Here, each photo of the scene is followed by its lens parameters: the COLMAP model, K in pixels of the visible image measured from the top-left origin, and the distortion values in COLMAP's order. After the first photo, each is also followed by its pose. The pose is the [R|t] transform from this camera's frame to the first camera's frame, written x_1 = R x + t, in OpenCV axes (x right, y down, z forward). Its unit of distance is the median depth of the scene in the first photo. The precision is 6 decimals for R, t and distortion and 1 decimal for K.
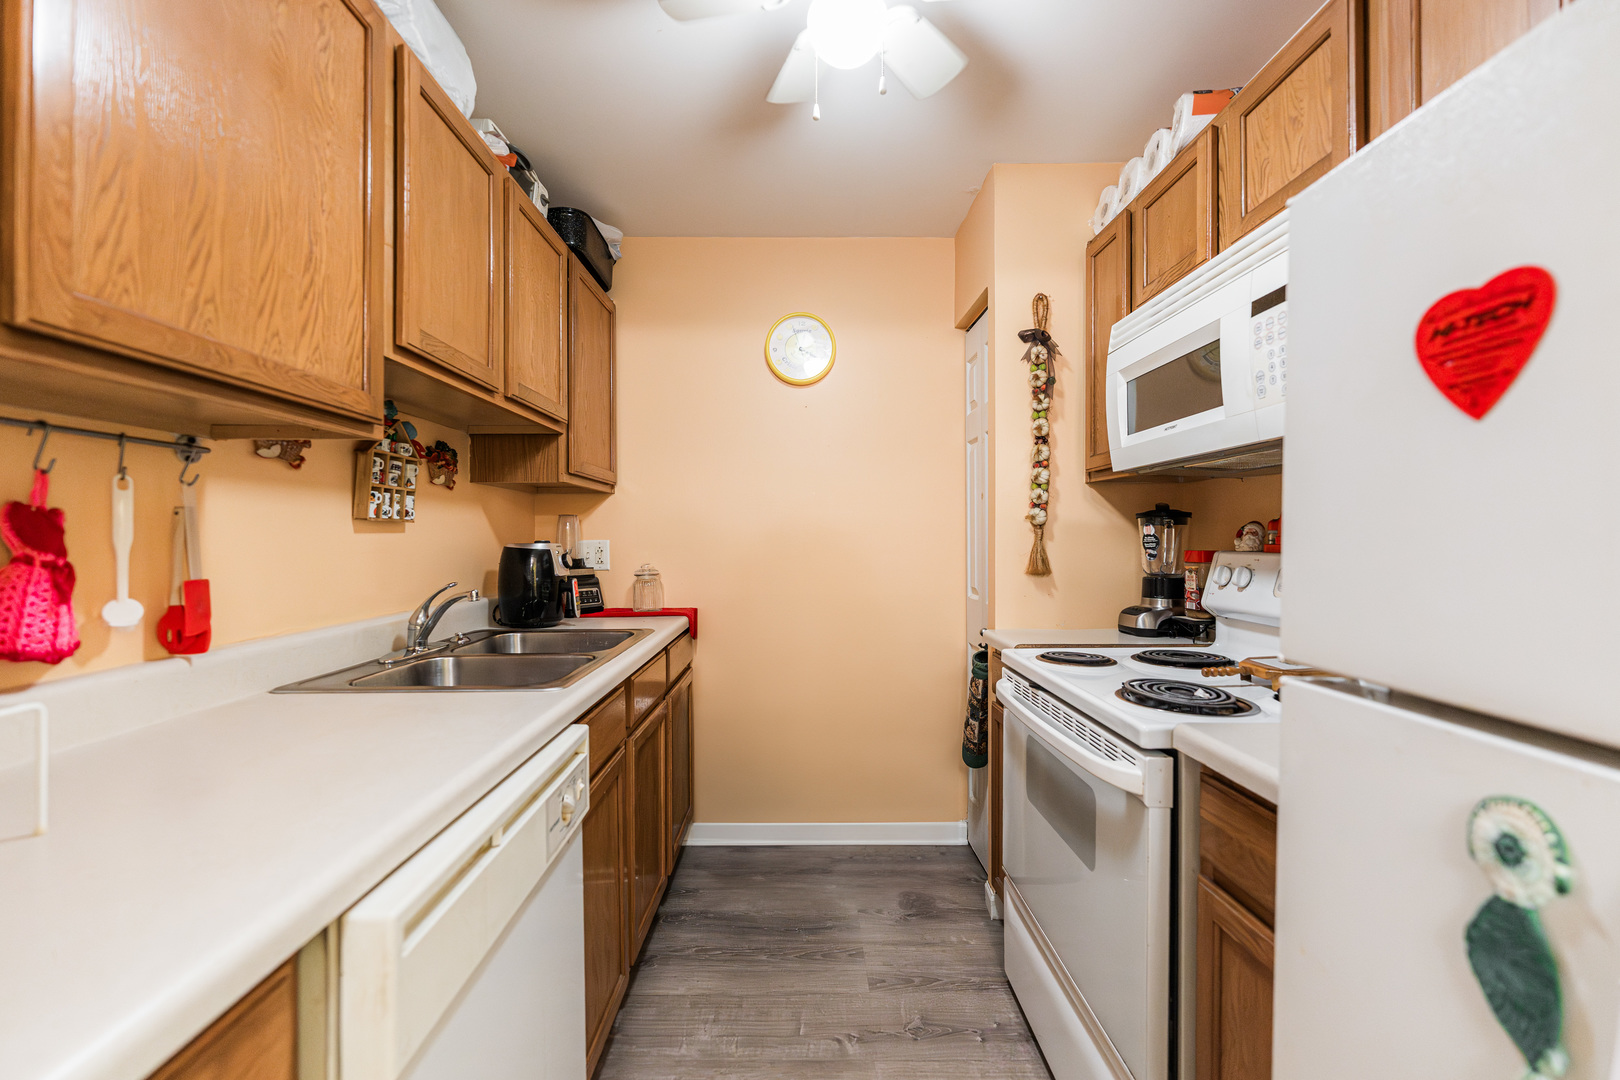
lens RADIAL K [[683.7, 0, 801.7], [0, 683.7, 535.3], [0, 0, 1]] dist [-0.001470, -0.000177]
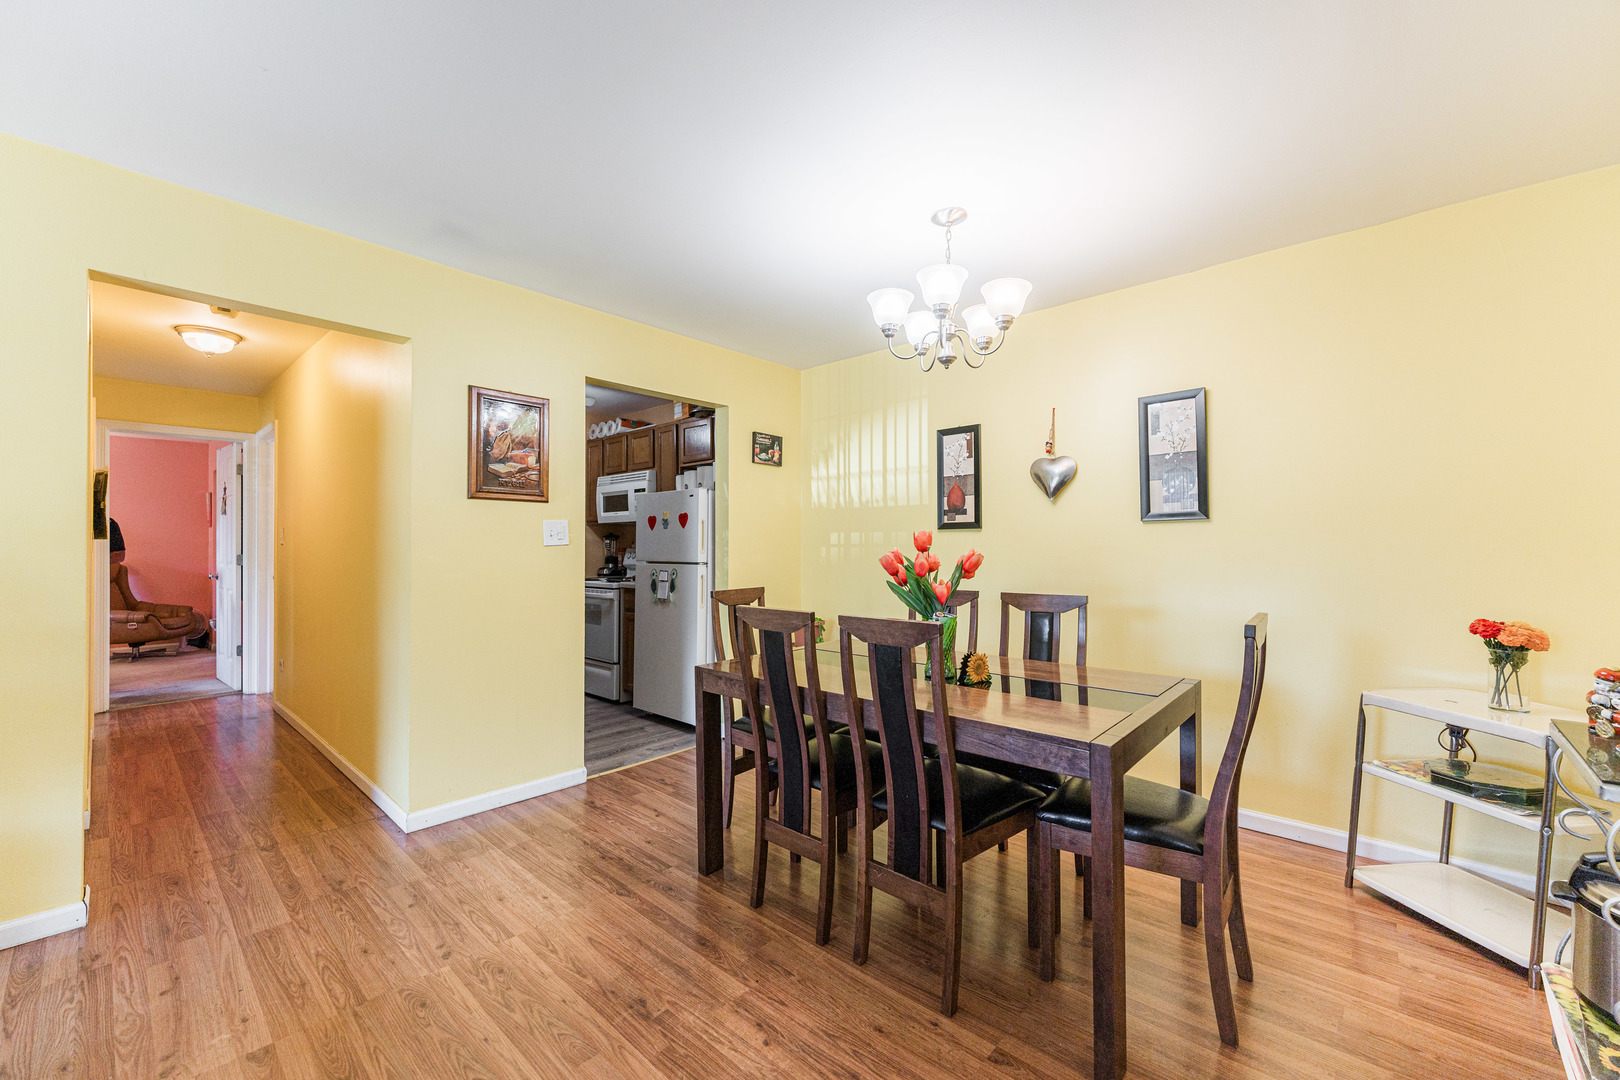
lens RADIAL K [[652.1, 0, 813.0], [0, 652.1, 544.6], [0, 0, 1]] dist [-0.000414, -0.000028]
pose [[0.677569, 0.001407, 0.735458, -1.011898], [-0.000089, 0.999998, -0.001831, 0.011548], [-0.735459, 0.001175, 0.677568, -1.650694]]
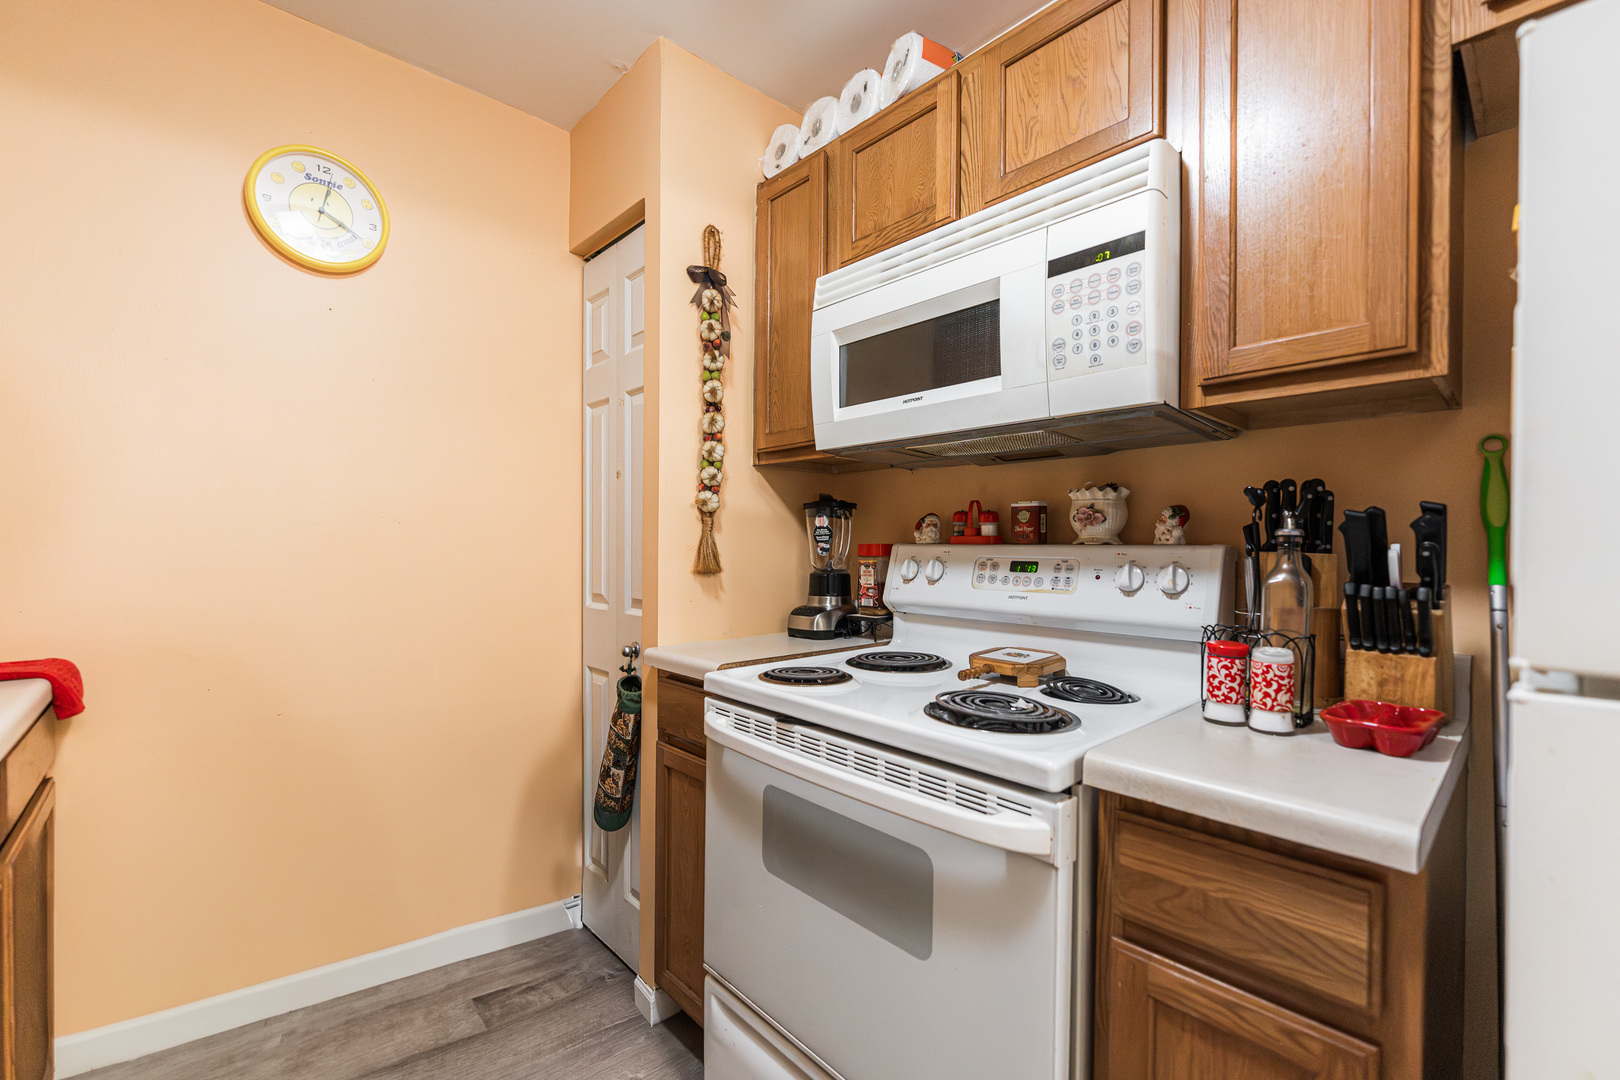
lens RADIAL K [[682.9, 0, 814.6], [0, 682.9, 547.2], [0, 0, 1]] dist [-0.001542, -0.000054]
pose [[0.739484, 0.003169, 0.673167, -0.109512], [-0.010046, 0.999930, 0.006328, 0.020956], [-0.673100, -0.011442, 0.739463, 0.337809]]
